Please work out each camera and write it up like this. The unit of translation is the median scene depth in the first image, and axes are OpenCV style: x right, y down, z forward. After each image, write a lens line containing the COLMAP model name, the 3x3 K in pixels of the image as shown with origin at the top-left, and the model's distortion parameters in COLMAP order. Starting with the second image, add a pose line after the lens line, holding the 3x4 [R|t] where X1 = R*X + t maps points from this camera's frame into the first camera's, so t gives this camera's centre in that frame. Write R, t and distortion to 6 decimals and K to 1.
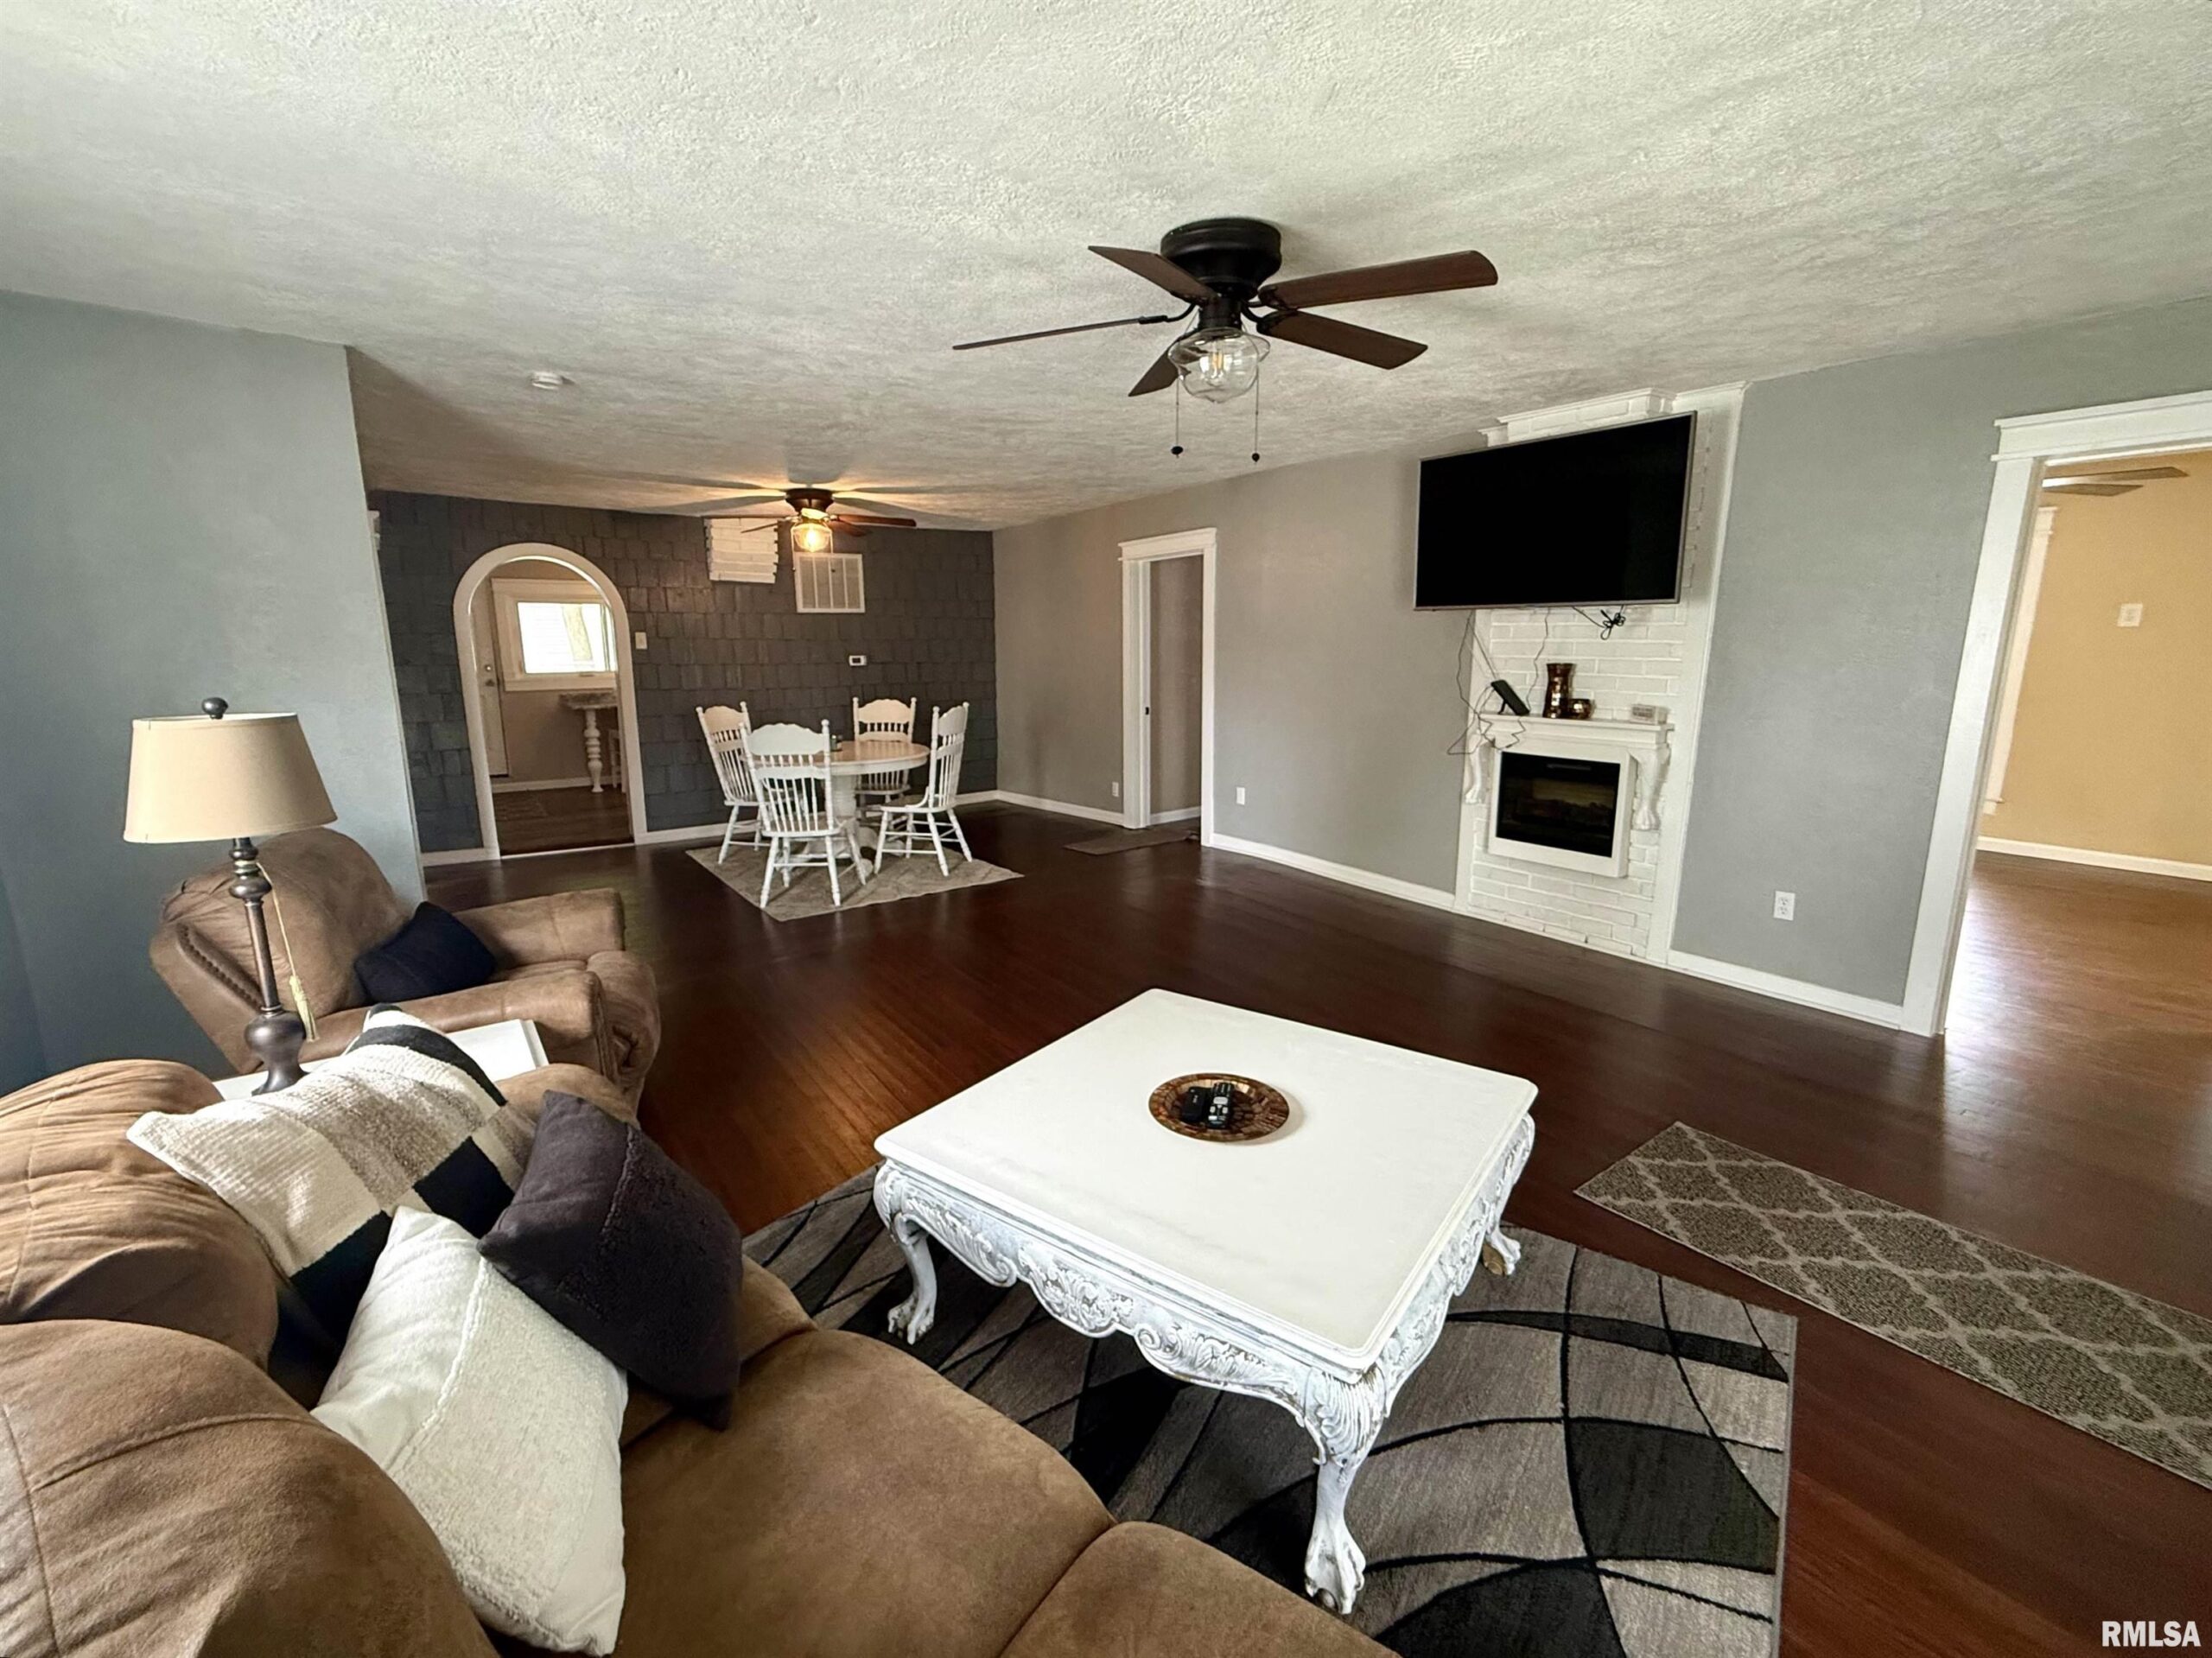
lens RADIAL K [[949.5, 0, 1102.3], [0, 949.5, 823.9], [0, 0, 1]] dist [0.001786, -0.000931]
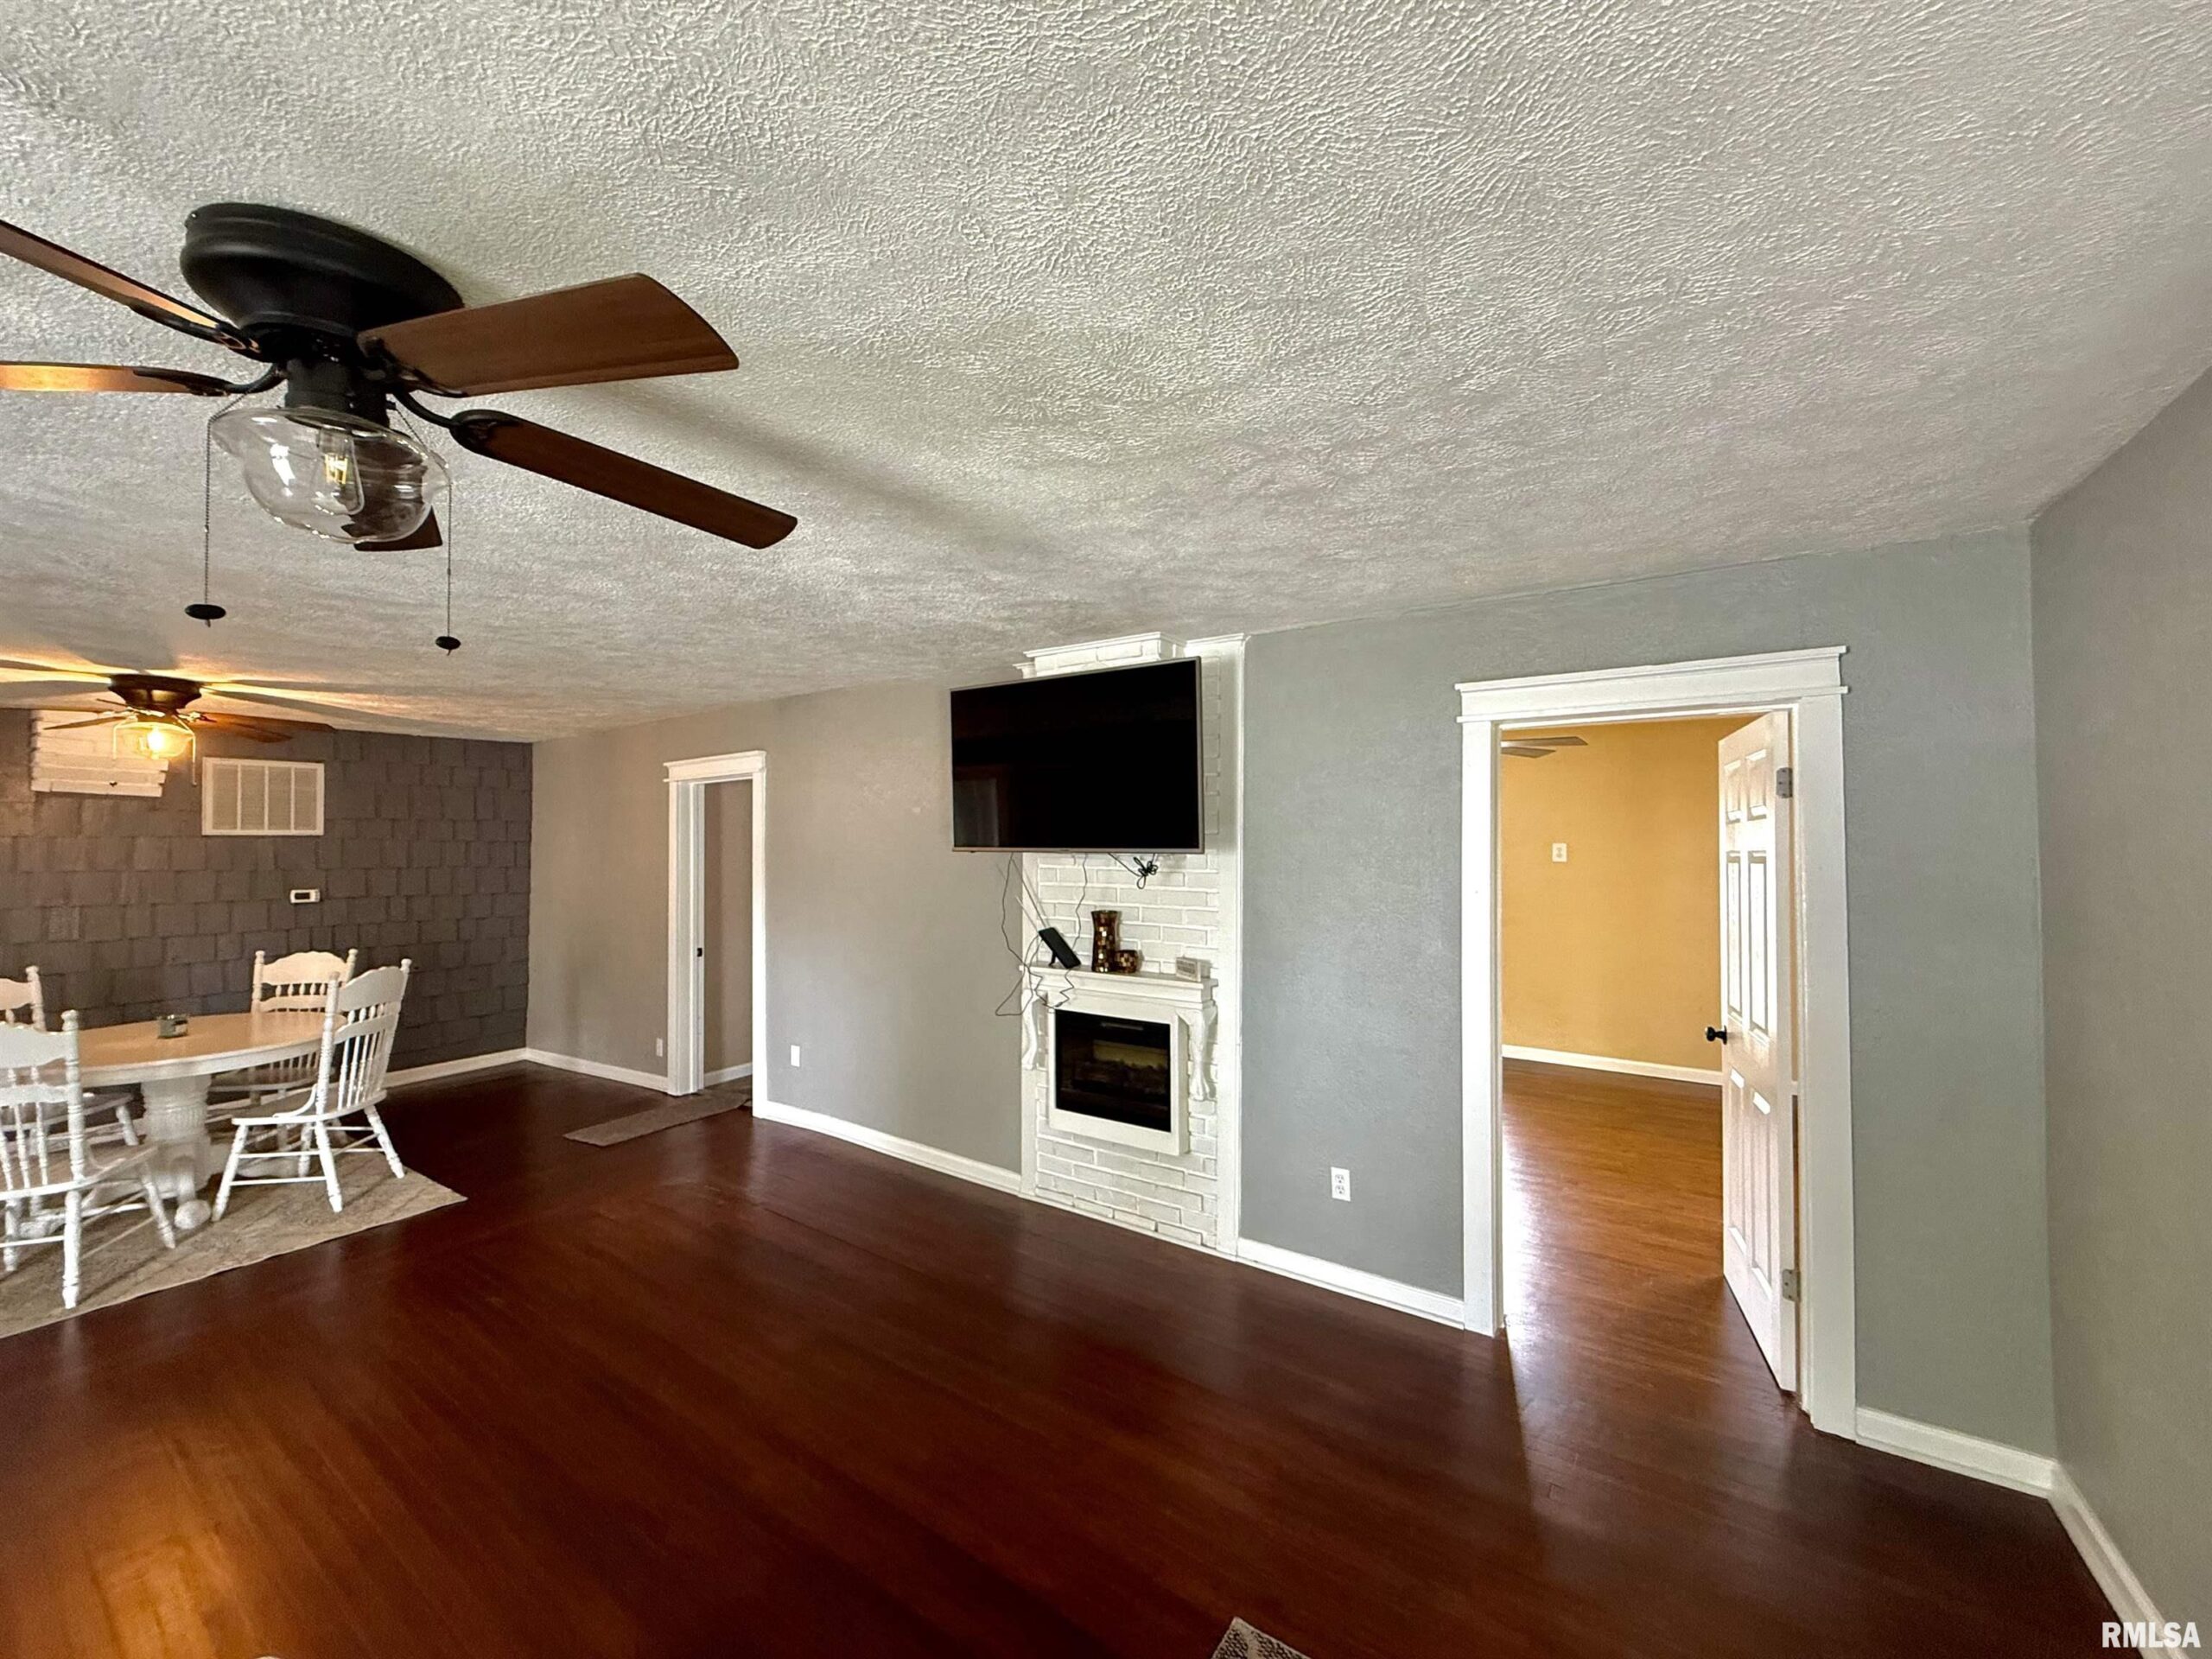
lens RADIAL K [[877.2, 0, 1098.8], [0, 877.2, 829.2], [0, 0, 1]] dist [0.000239, -0.000204]
pose [[0.938373, 0.011144, 0.345444, 0.191932], [0.062152, 0.977746, -0.200373, -0.080426], [-0.339989, 0.209495, 0.916798, 0.222865]]
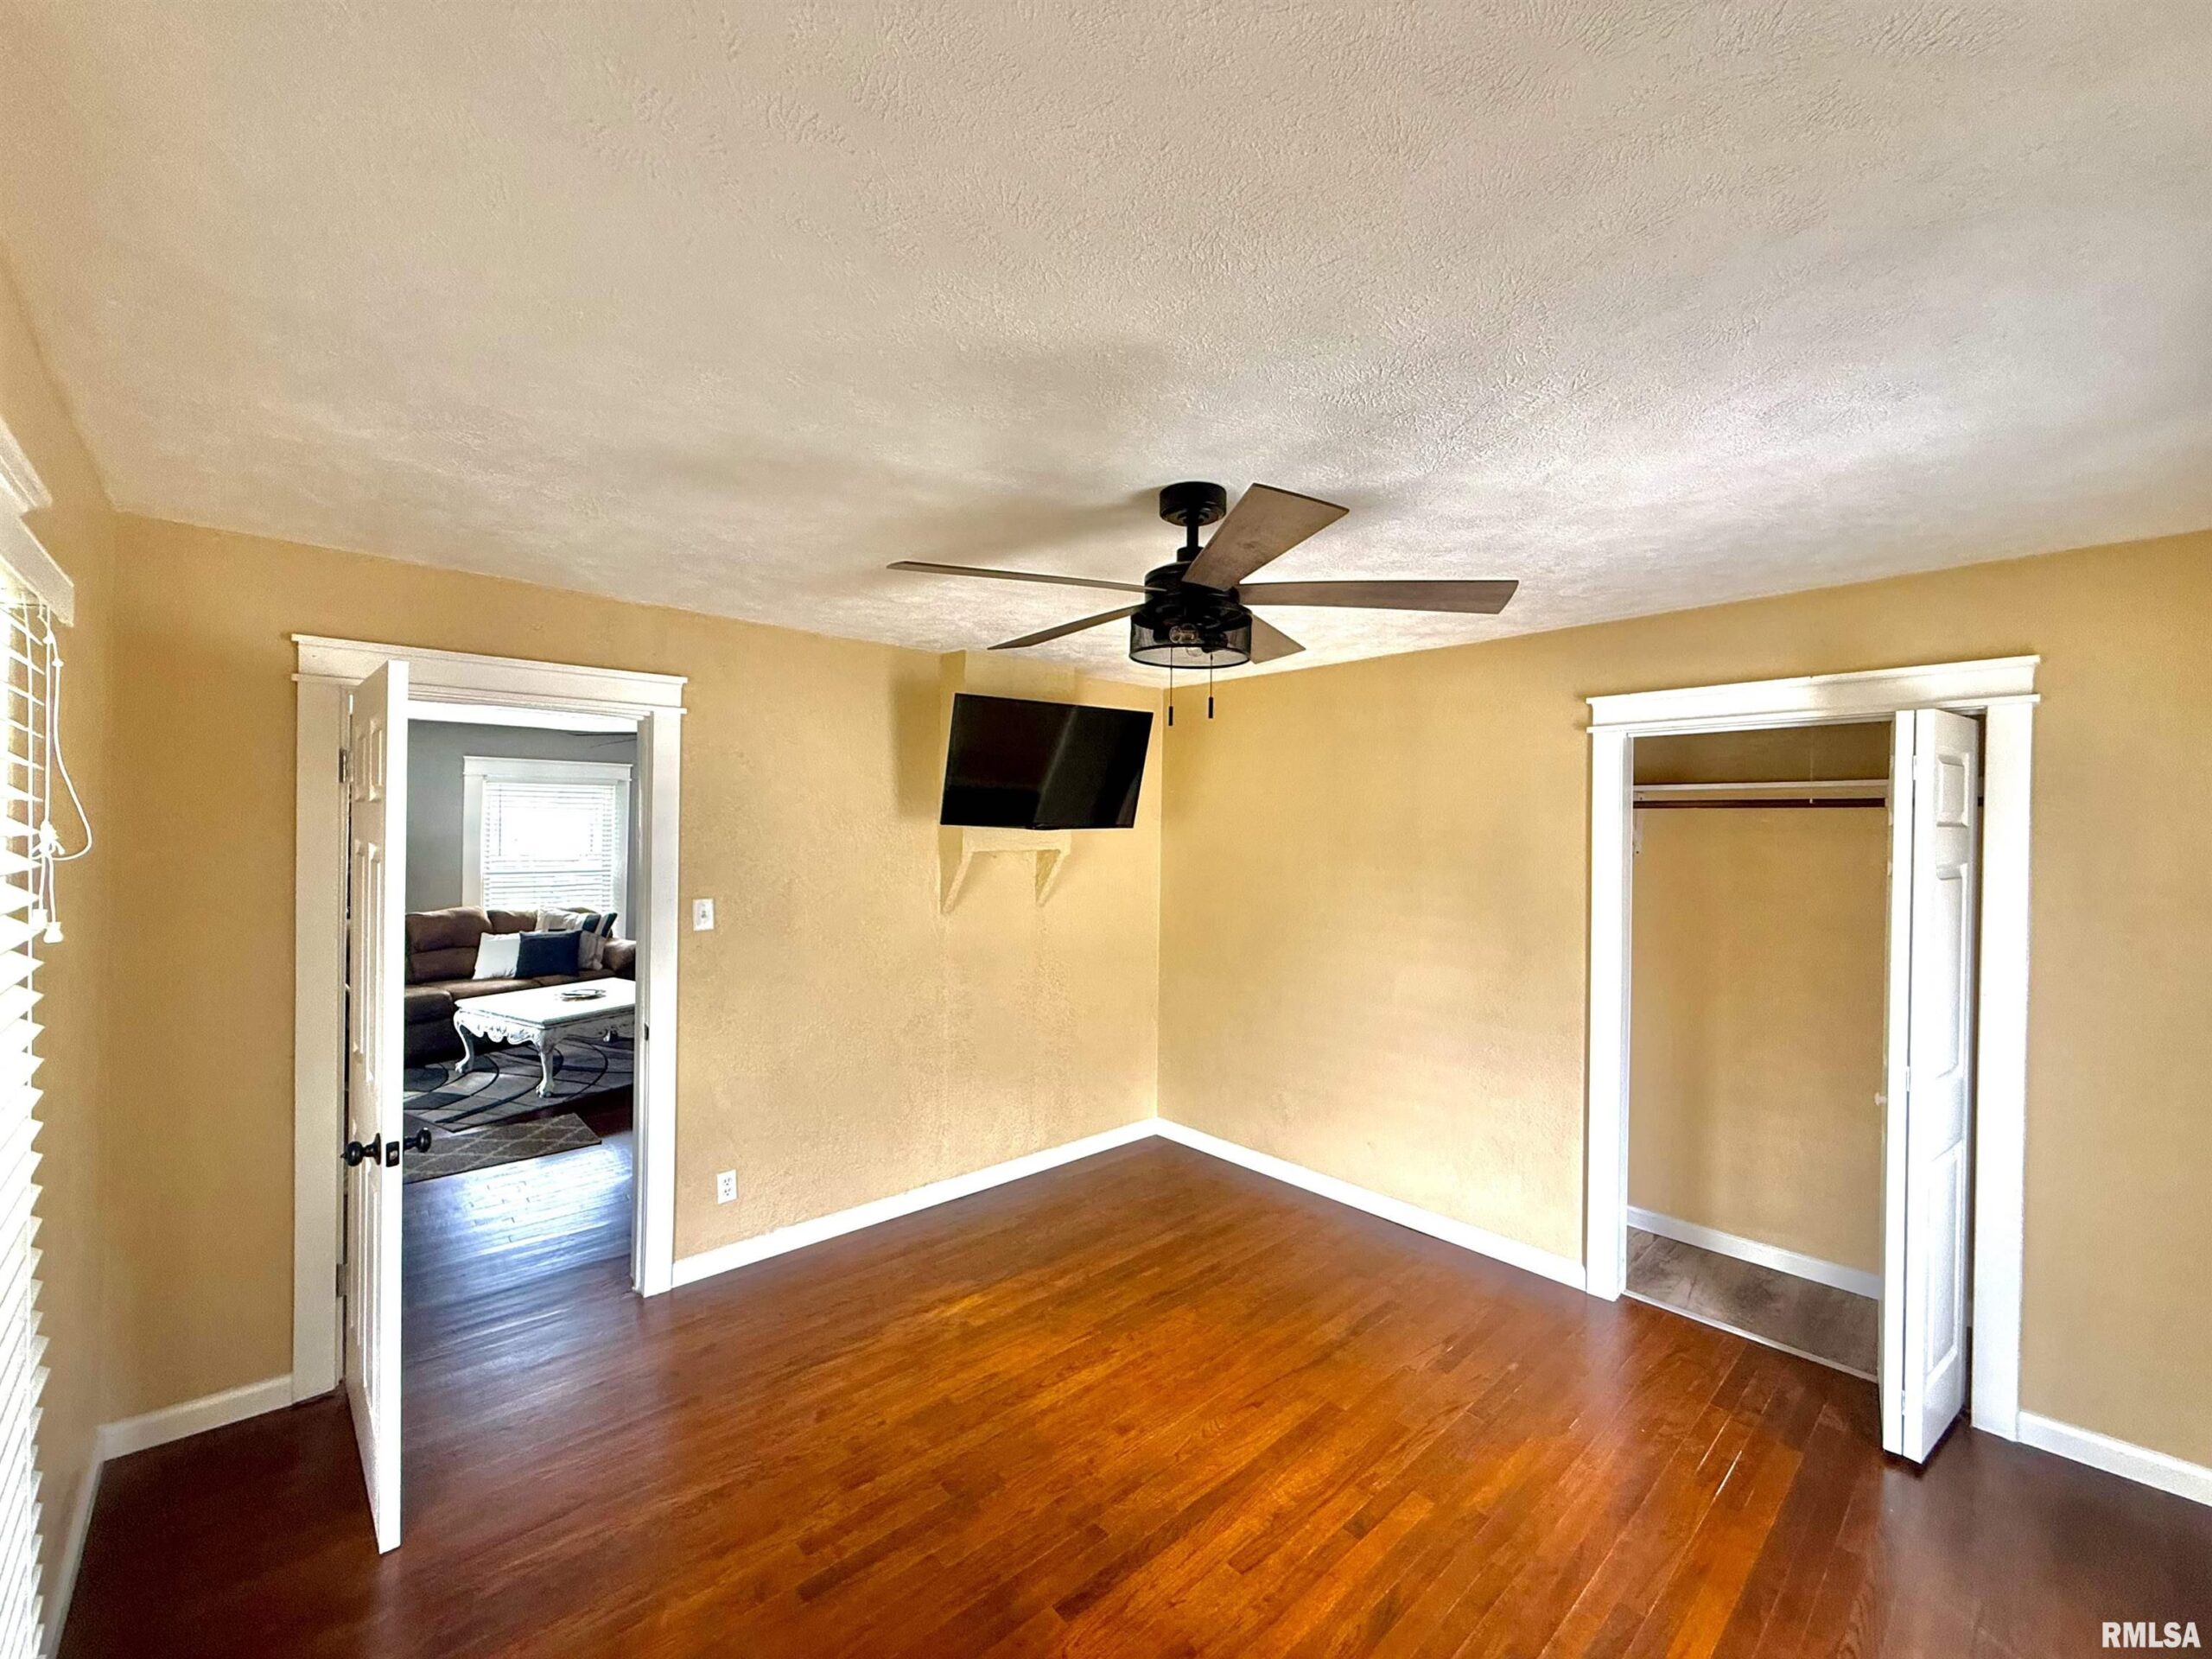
lens RADIAL K [[880.3, 0, 1106.0], [0, 880.3, 829.5], [0, 0, 1]] dist [0.001526, 0.000077]
pose [[0.119415, 0.013151, -0.992757, 1.494630], [-0.212303, 0.977123, -0.012593, -0.260319], [0.969880, 0.212270, 0.119475, 1.037548]]
